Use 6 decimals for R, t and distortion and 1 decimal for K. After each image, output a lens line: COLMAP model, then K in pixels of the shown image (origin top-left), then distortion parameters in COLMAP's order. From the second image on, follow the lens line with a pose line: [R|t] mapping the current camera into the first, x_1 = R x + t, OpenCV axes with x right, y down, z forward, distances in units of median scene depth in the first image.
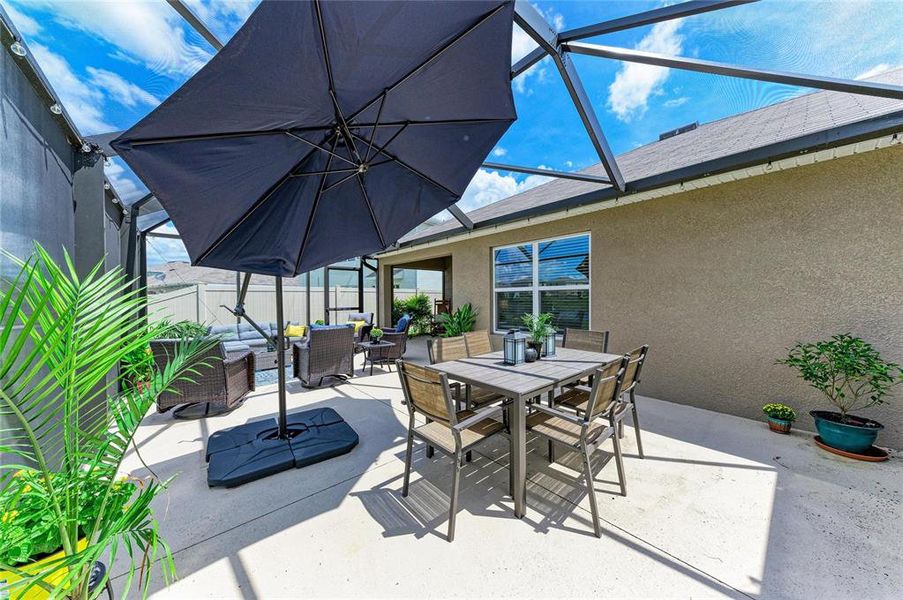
lens RADIAL K [[307.7, 0, 453.3], [0, 307.7, 296.7], [0, 0, 1]] dist [0.014811, -0.000047]
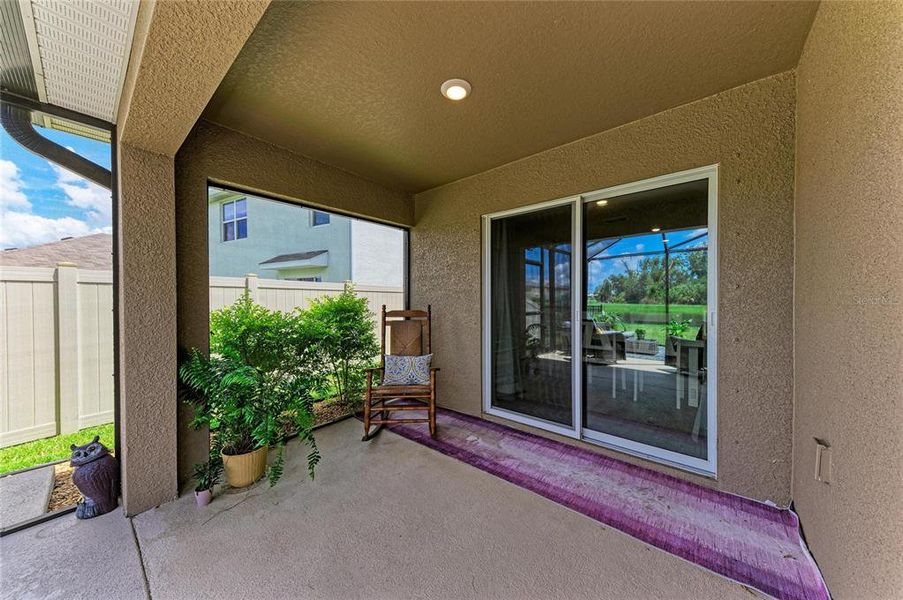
lens RADIAL K [[307.7, 0, 454.1], [0, 307.7, 302.5], [0, 0, 1]] dist [0.014811, -0.000047]
pose [[0.987482, 0.001724, 0.157720, -0.034314], [-0.002882, 0.999971, 0.007117, -0.000486], [-0.157703, -0.007482, 0.987458, 0.627391]]
